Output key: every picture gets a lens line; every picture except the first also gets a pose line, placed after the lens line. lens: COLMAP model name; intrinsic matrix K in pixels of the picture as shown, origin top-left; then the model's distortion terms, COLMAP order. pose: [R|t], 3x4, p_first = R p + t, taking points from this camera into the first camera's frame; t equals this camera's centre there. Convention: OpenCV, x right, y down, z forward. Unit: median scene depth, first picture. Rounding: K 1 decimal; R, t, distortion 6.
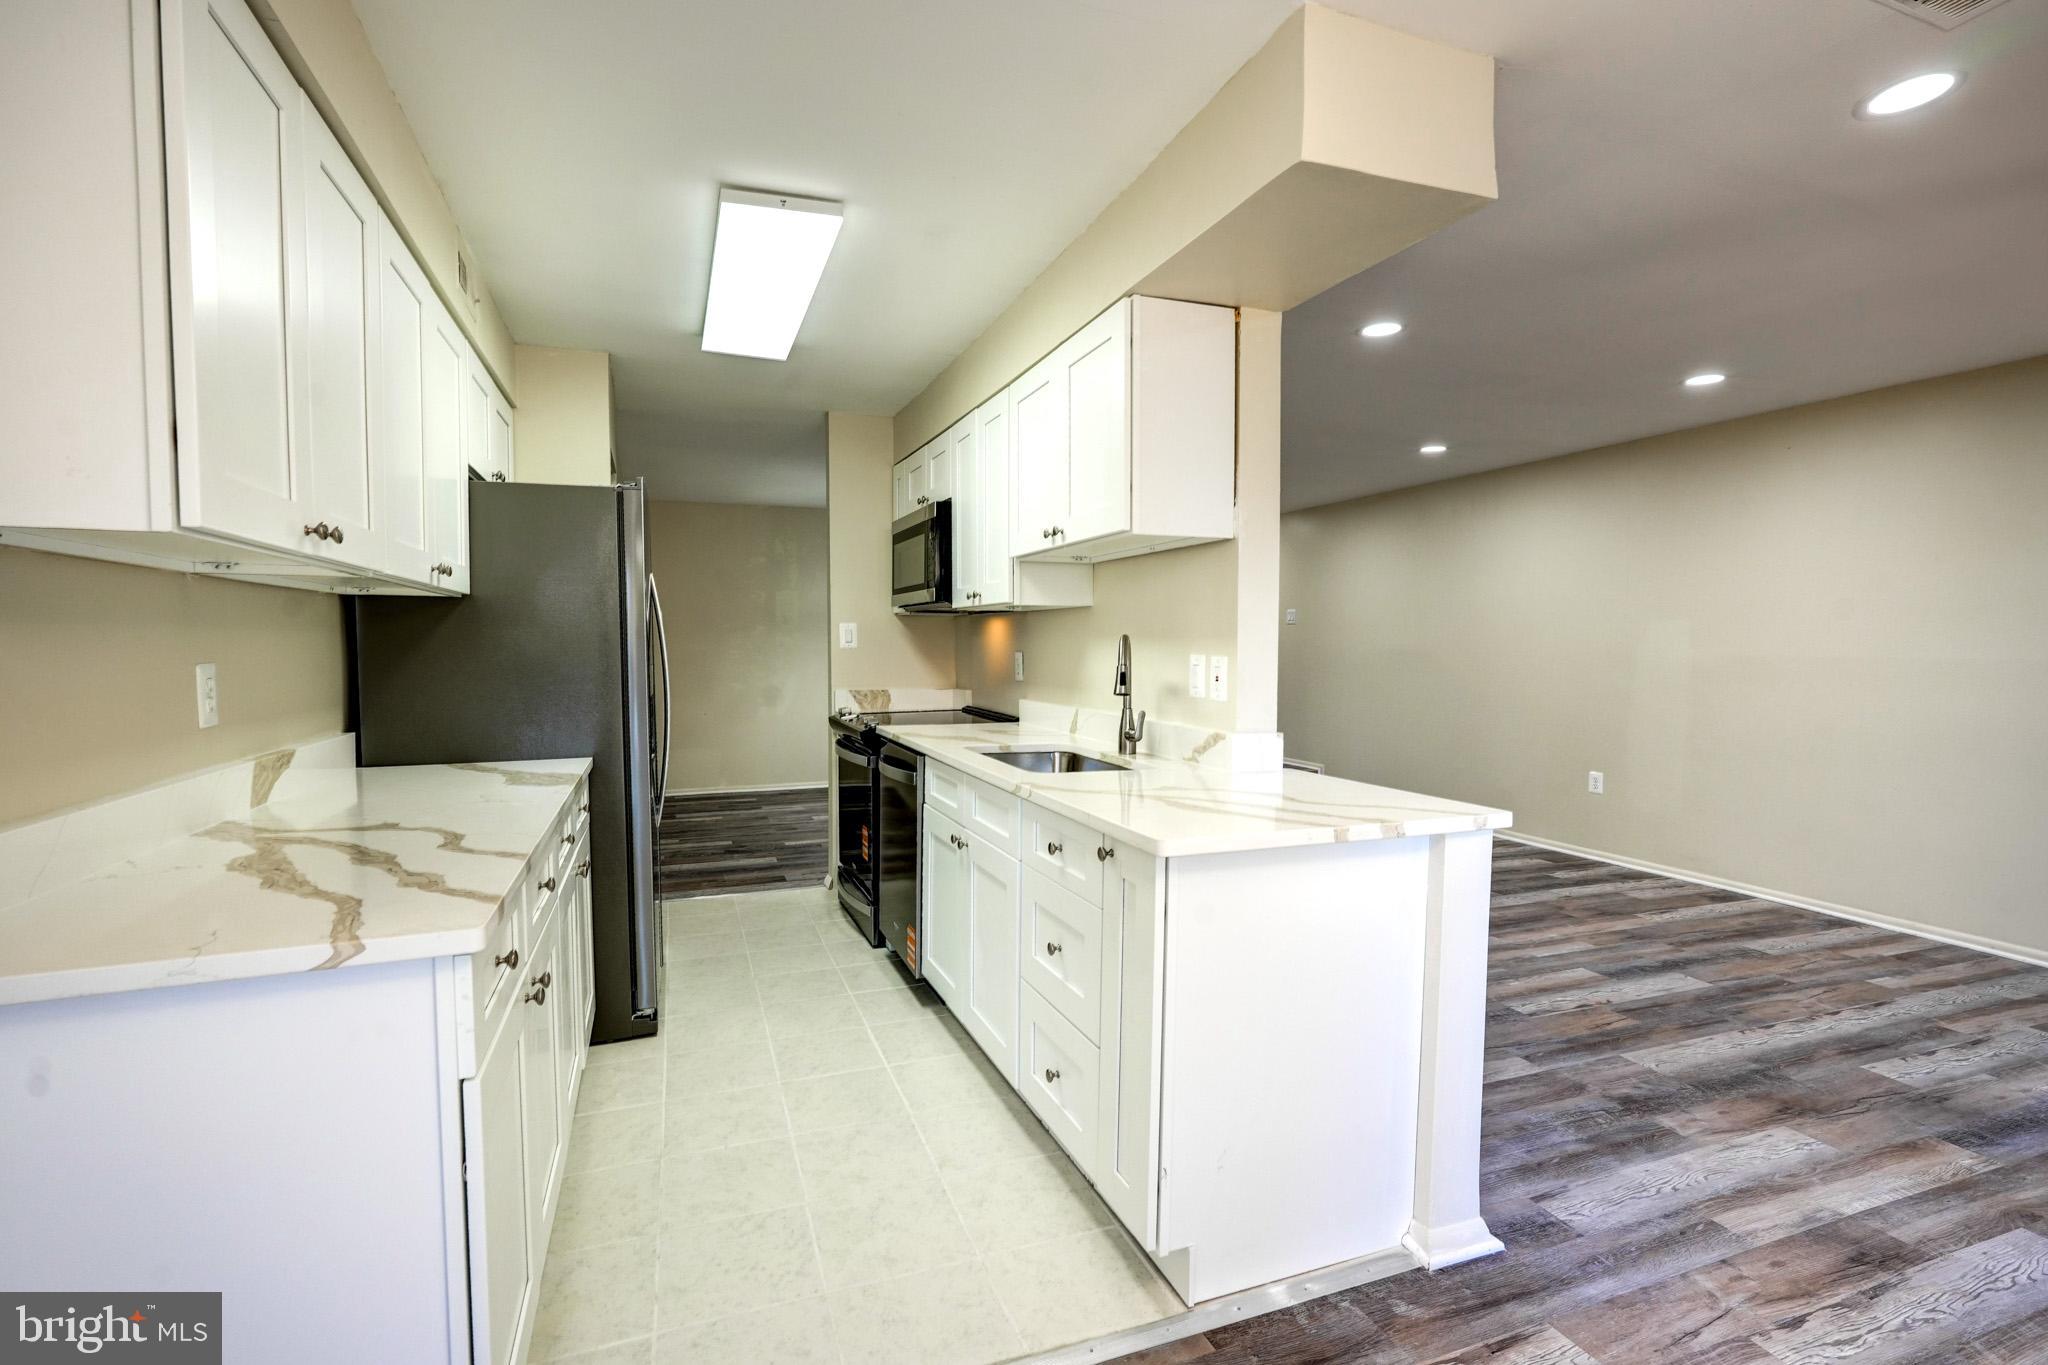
lens RADIAL K [[973.7, 0, 1028.8], [0, 973.7, 683.9], [0, 0, 1]] dist [-0.012849, 0.009759]
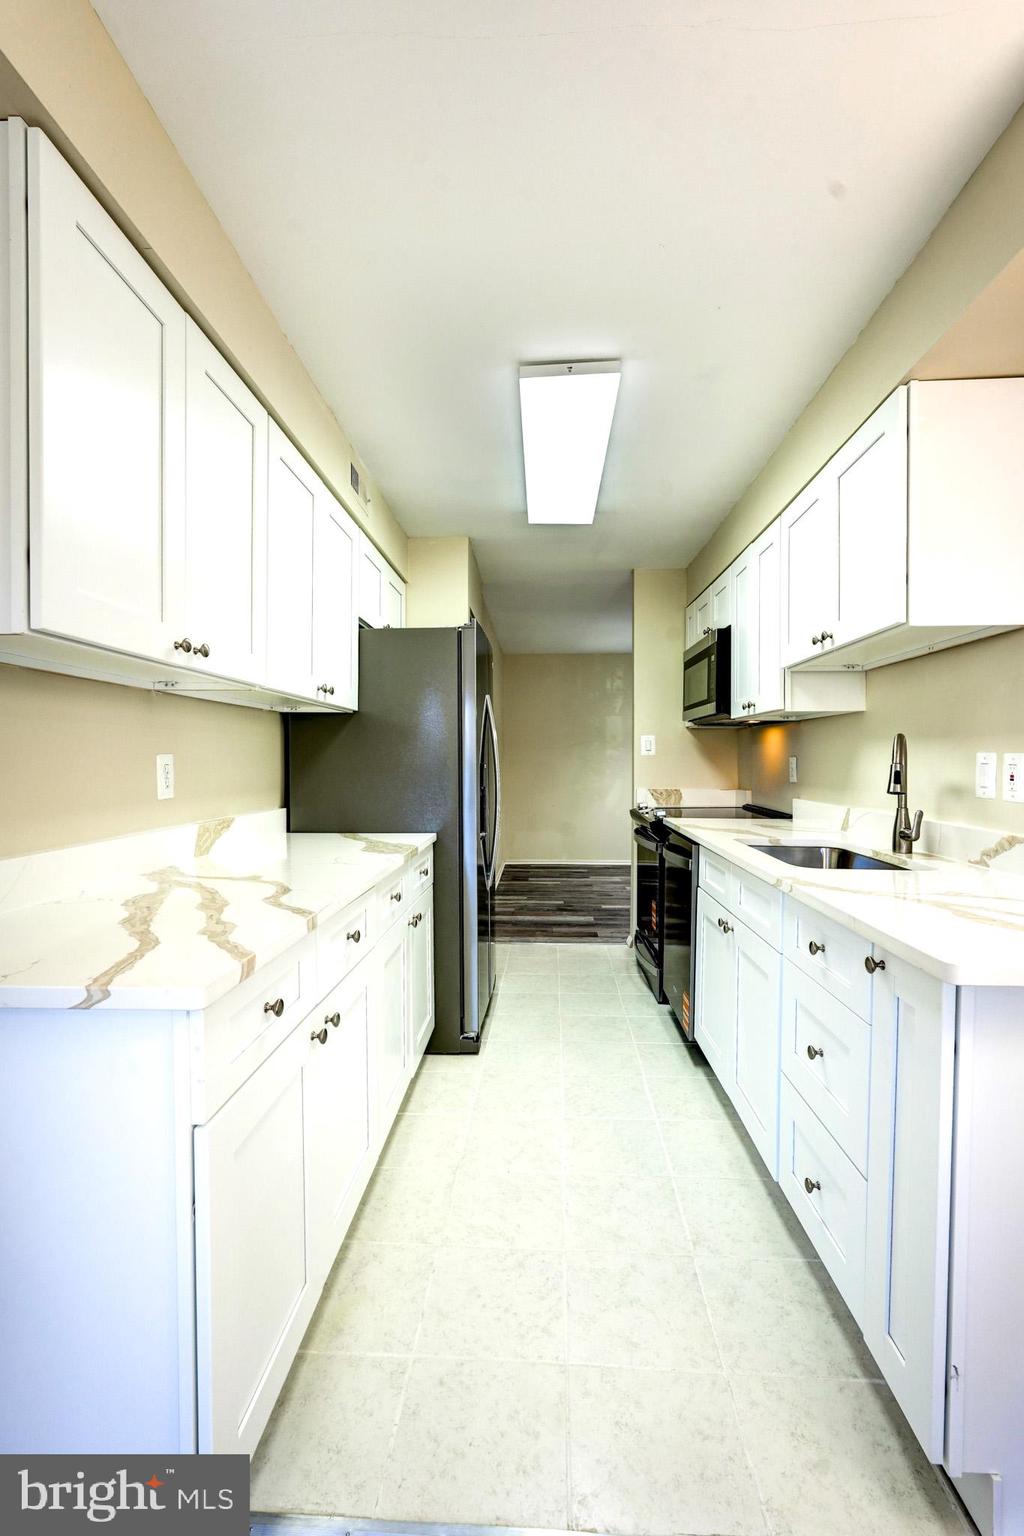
lens RADIAL K [[695.6, 0, 505.9], [0, 695.6, 766.7], [0, 0, 1]] dist [-0.010449, 0.007735]
pose [[0.914195, 0.005712, -0.405234, 0.015892], [-0.018927, 0.999411, -0.028612, 0.010357], [0.404832, 0.033827, 0.913765, 0.166937]]
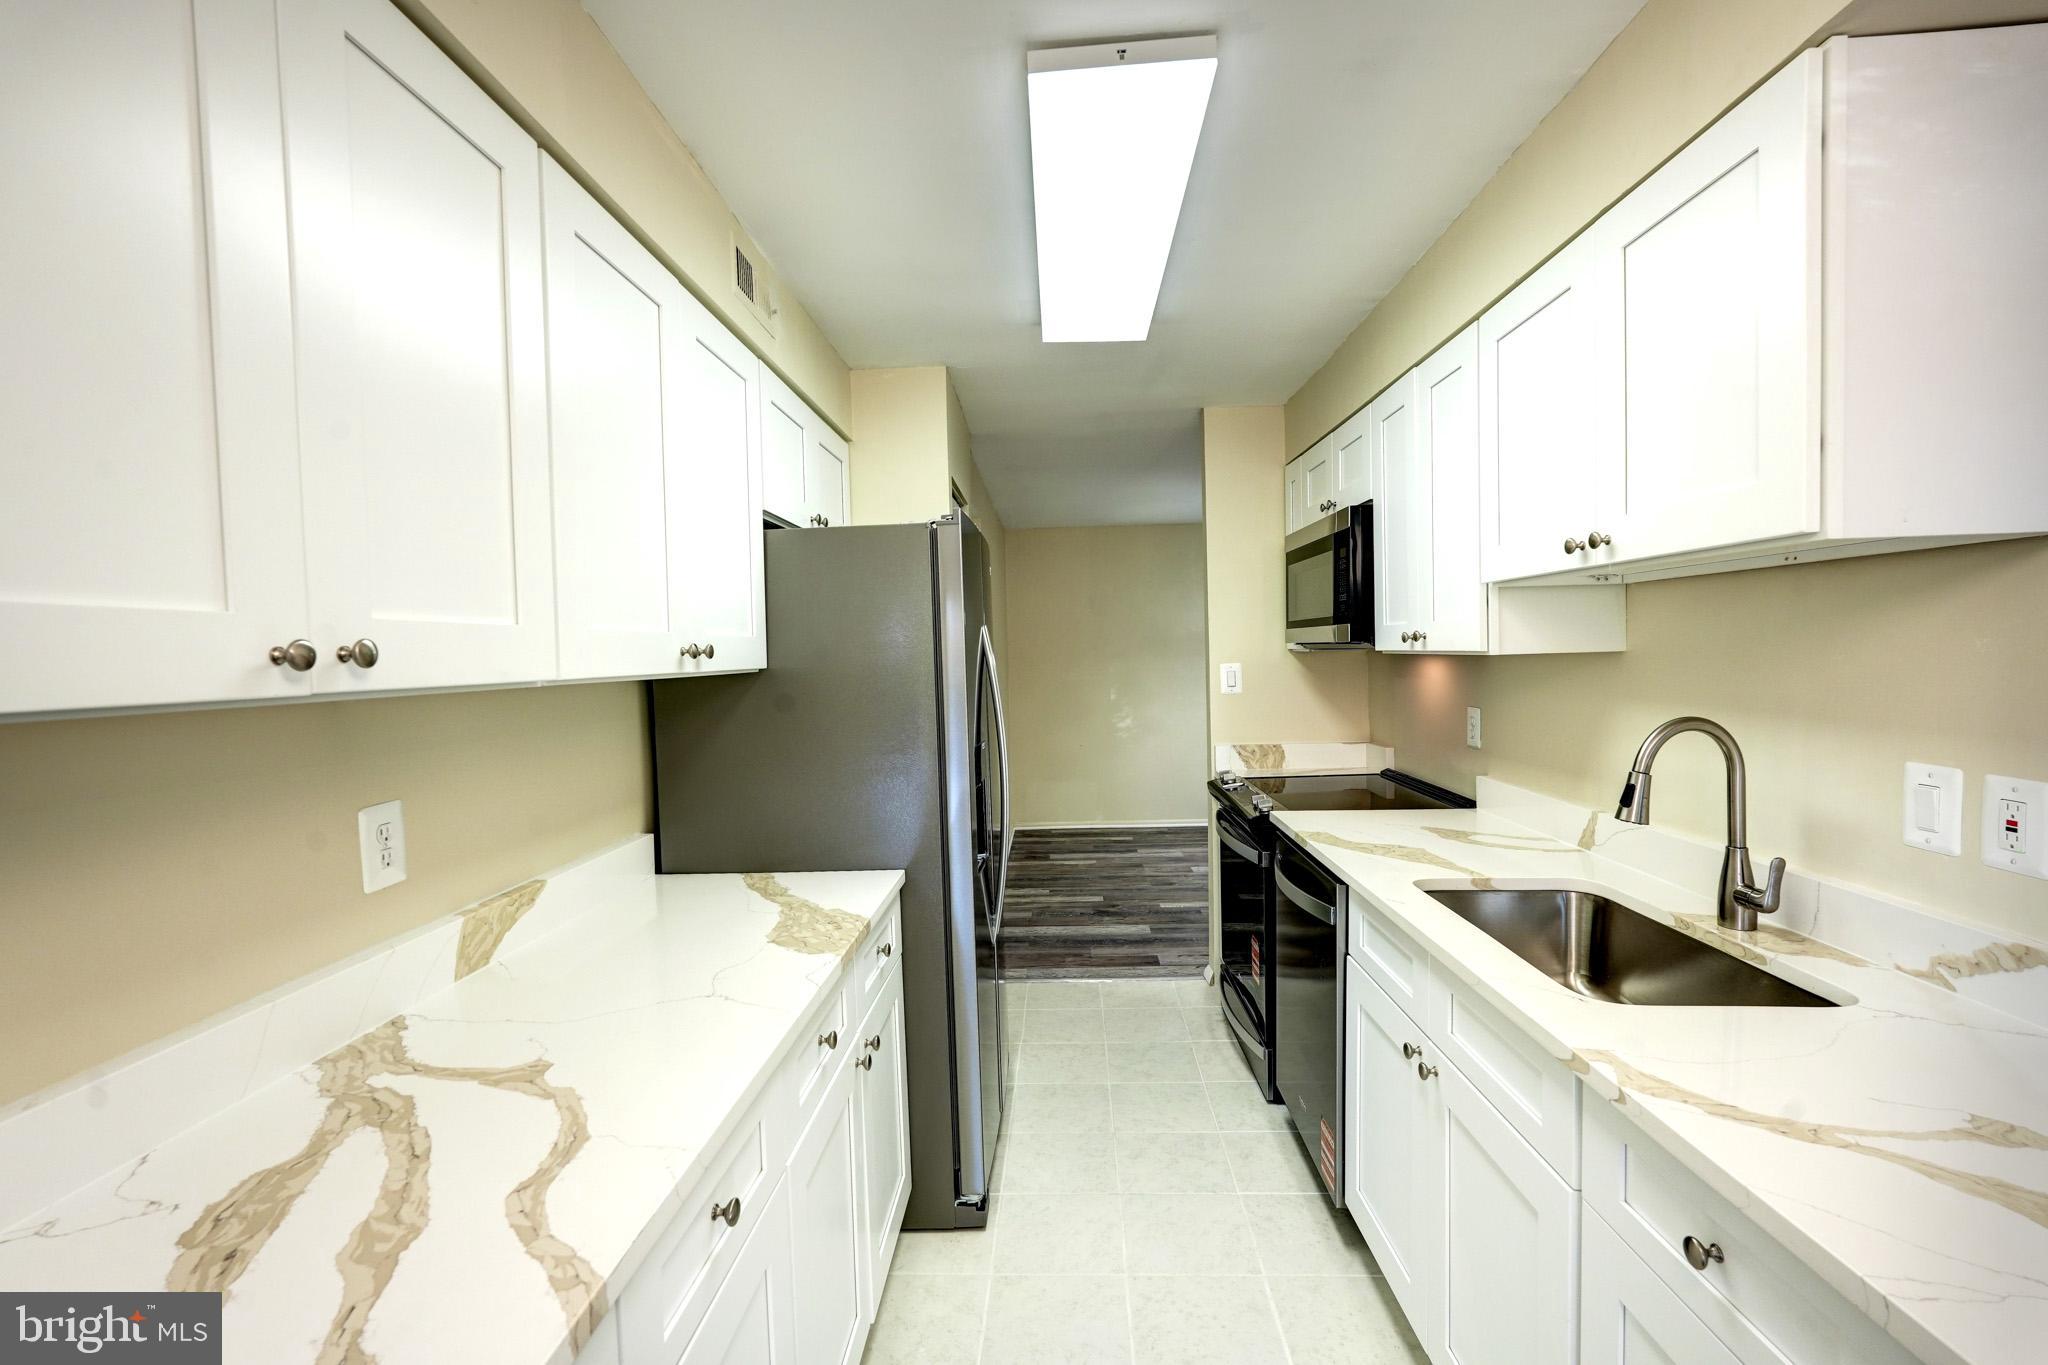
lens RADIAL K [[918.8, 0, 1016.8], [0, 918.8, 684.0], [0, 0, 1]] dist [-0.015596, 0.009785]
pose [[0.917266, -0.009828, -0.398153, -0.065741], [0.009147, 0.999952, -0.003610, -0.067328], [0.398169, -0.000331, 0.917312, 0.336599]]
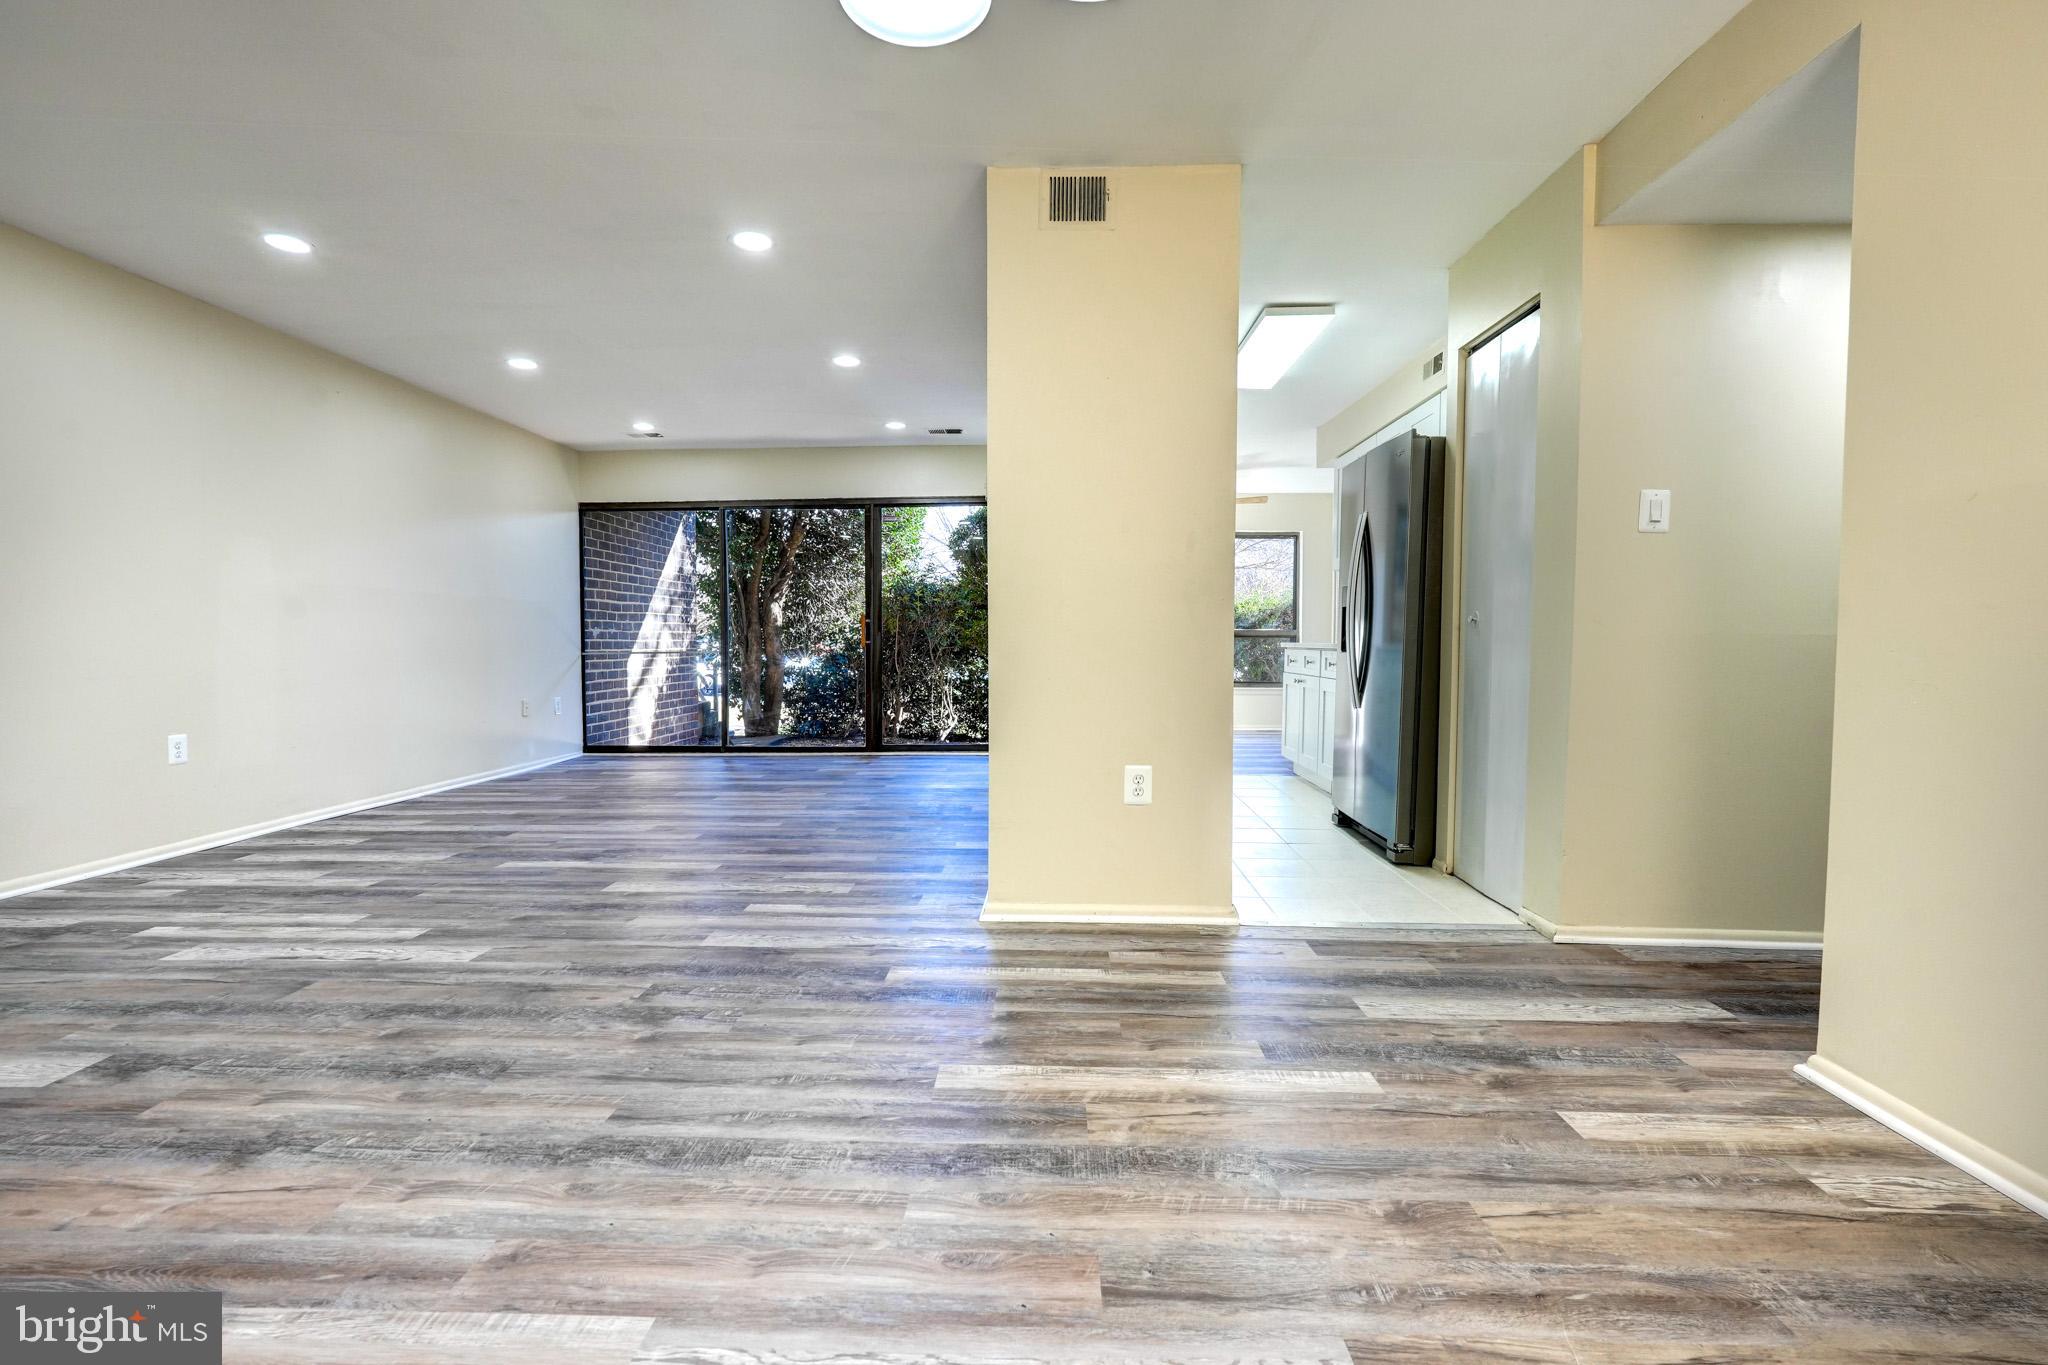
lens RADIAL K [[927.5, 0, 1031.0], [0, 927.5, 682.6], [0, 0, 1]] dist [-0.010449, 0.007735]
pose [[-0.925165, -0.018601, 0.379109, -0.486336], [0.015109, 0.996202, 0.085751, -0.004290], [-0.379265, 0.085061, -0.921370, 2.502128]]
